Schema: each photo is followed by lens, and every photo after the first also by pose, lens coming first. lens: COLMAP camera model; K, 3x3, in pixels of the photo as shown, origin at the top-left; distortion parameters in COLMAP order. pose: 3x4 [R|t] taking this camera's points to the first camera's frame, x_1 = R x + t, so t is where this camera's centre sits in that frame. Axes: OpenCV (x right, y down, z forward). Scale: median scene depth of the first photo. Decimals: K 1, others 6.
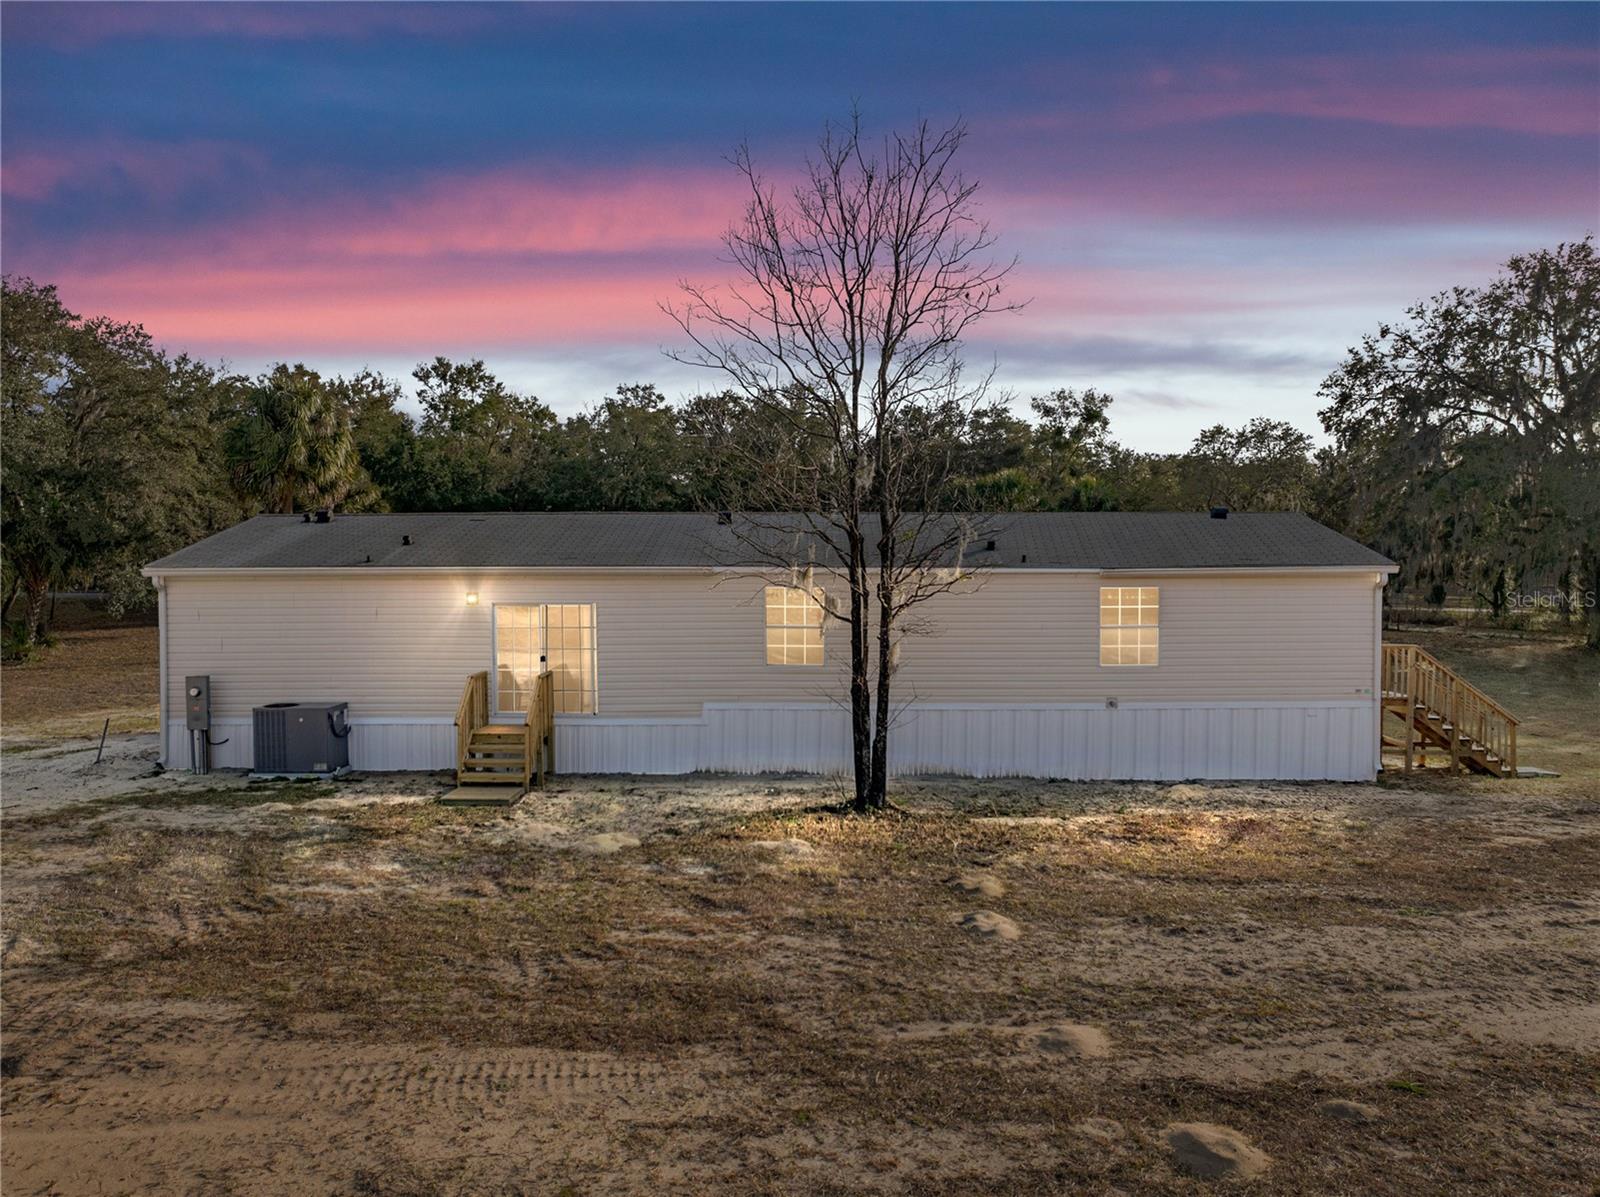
lens RADIAL K [[1133.5, 0, 807.9], [0, 1133.5, 611.0], [0, 0, 1]] dist [-0.034019, 0.027013]
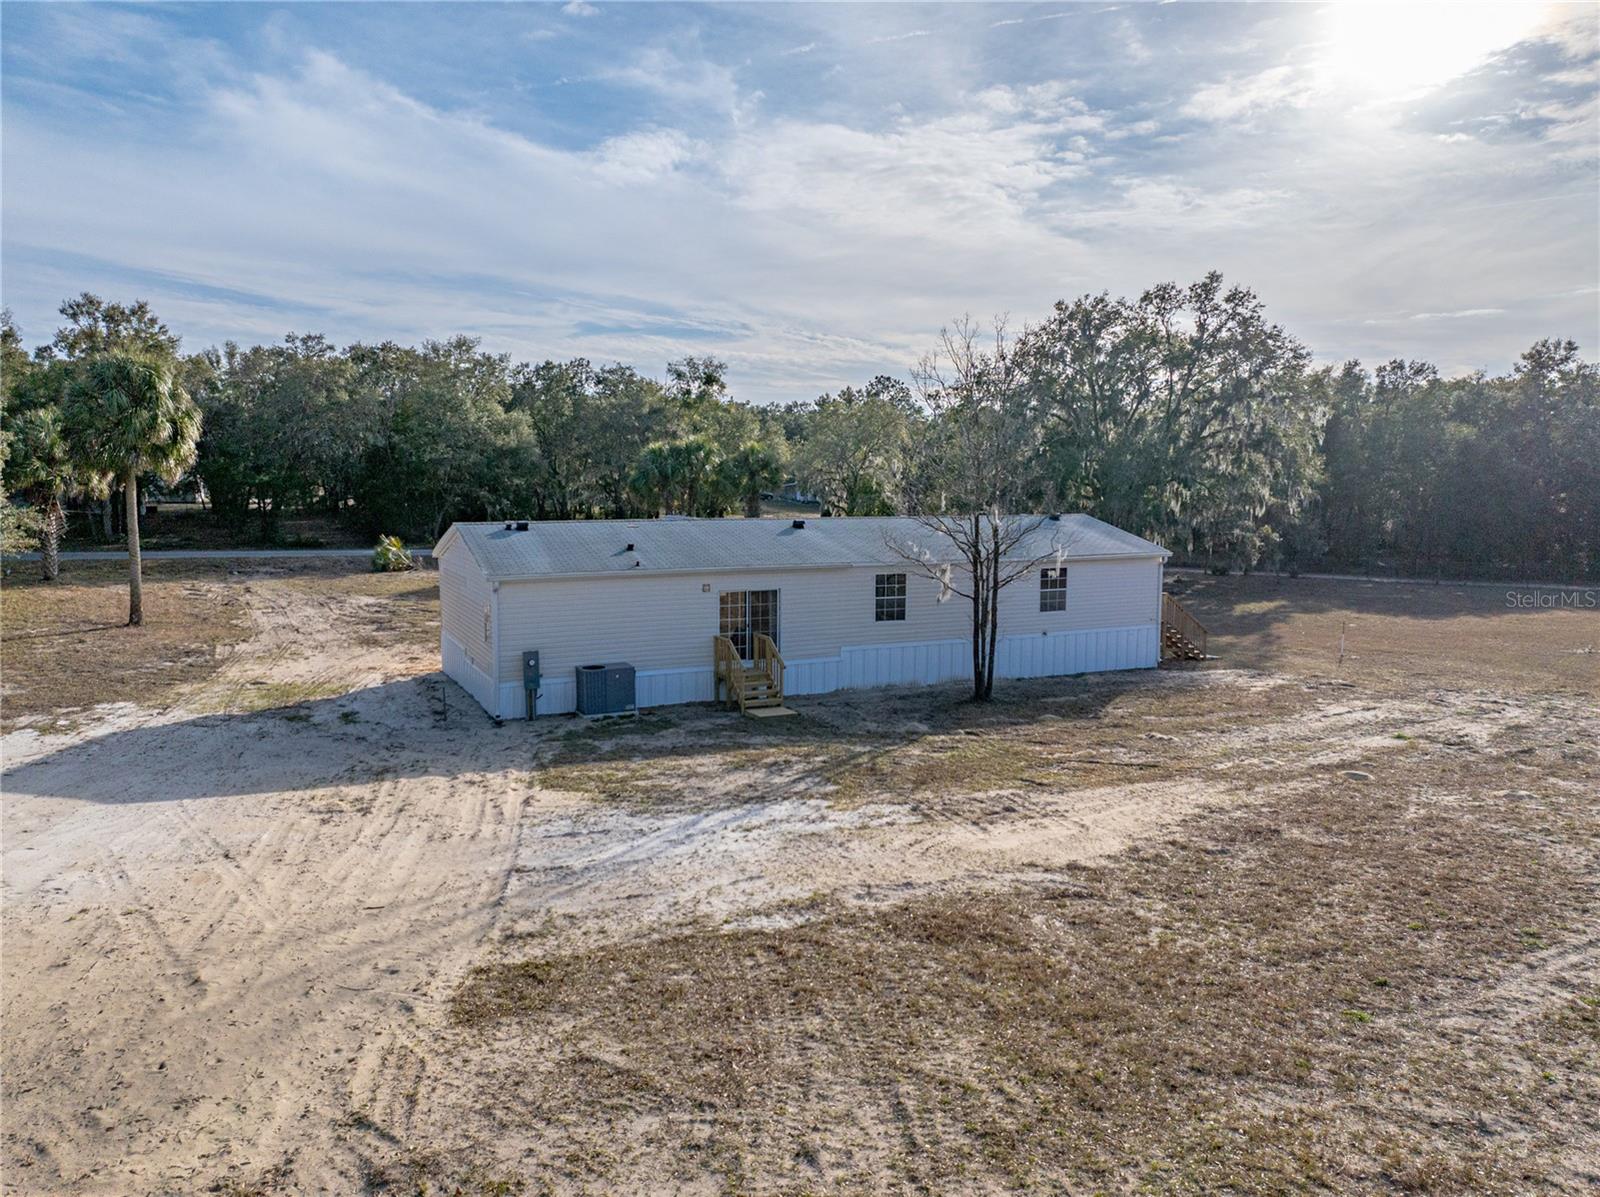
lens RADIAL K [[1133.5, 0, 800.1], [0, 1133.5, 592.4], [0, 0, 1]] dist [-0.034019, 0.027013]
pose [[0.893735, -0.039430, 0.446860, -0.389573], [0.014855, 0.998185, 0.058367, -0.041069], [-0.448350, -0.045526, 0.892698, -0.180692]]
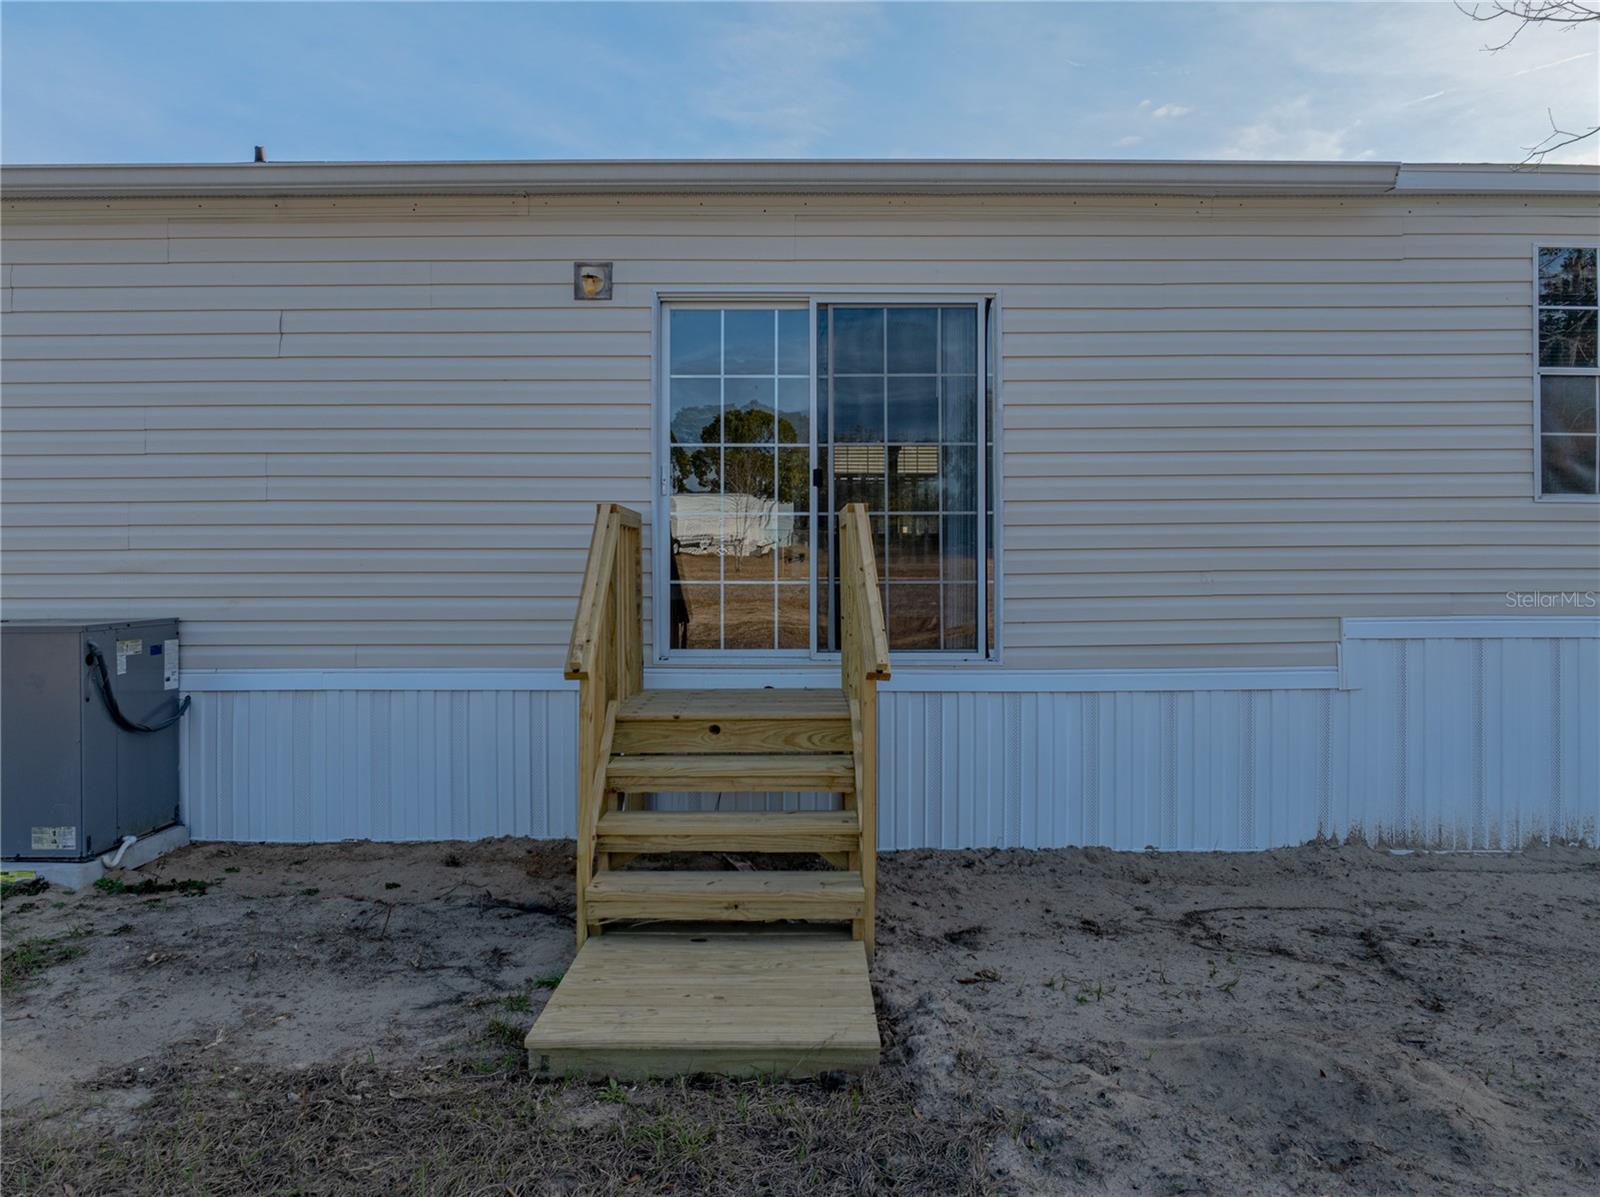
lens RADIAL K [[1133.5, 0, 782.2], [0, 1133.5, 569.8], [0, 0, 1]] dist [-0.034019, 0.027013]
pose [[0.999965, -0.000255, 0.008400, -0.112941], [0.000678, 0.998731, -0.050355, 0.037975], [-0.008376, 0.050359, 0.998696, 0.316554]]
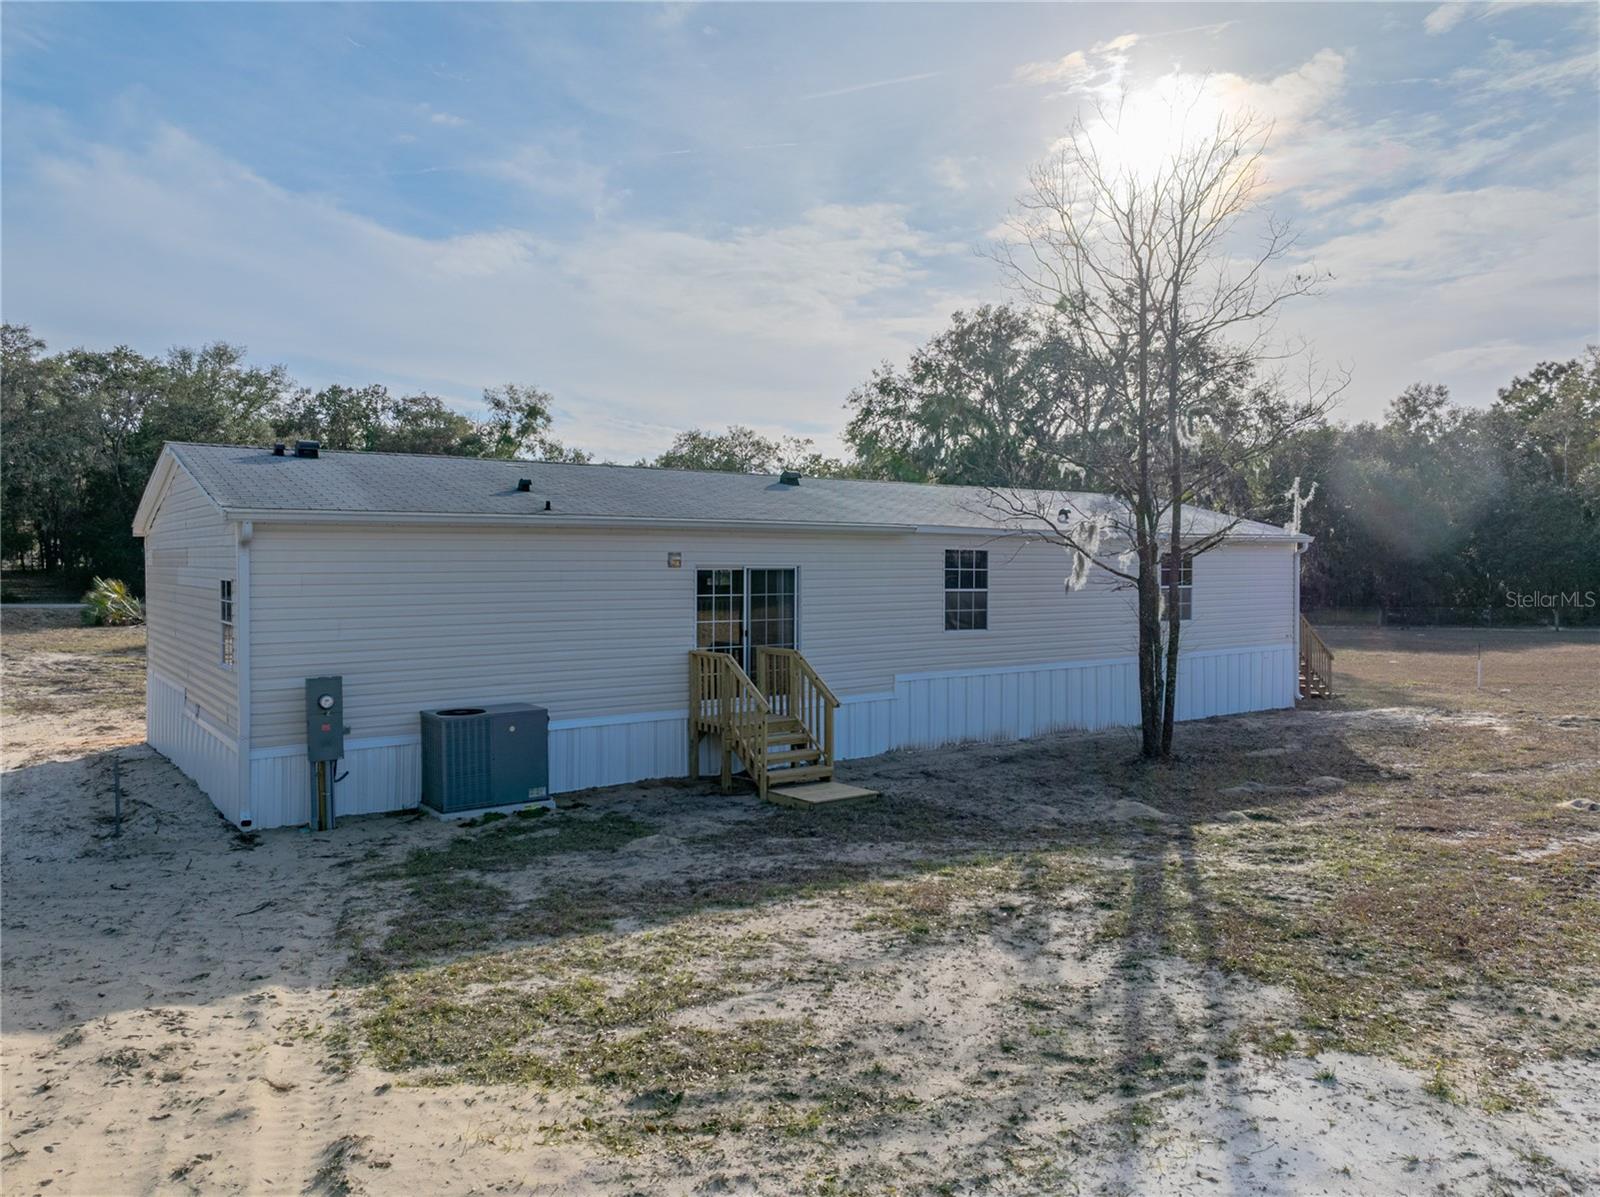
lens RADIAL K [[1133.5, 0, 788.5], [0, 1133.5, 589.7], [0, 0, 1]] dist [-0.034019, 0.027013]
pose [[0.804749, -0.010427, 0.593523, -0.318578], [0.025961, 0.999507, -0.017642, 0.012102], [-0.593047, 0.029606, 0.804624, 0.145395]]
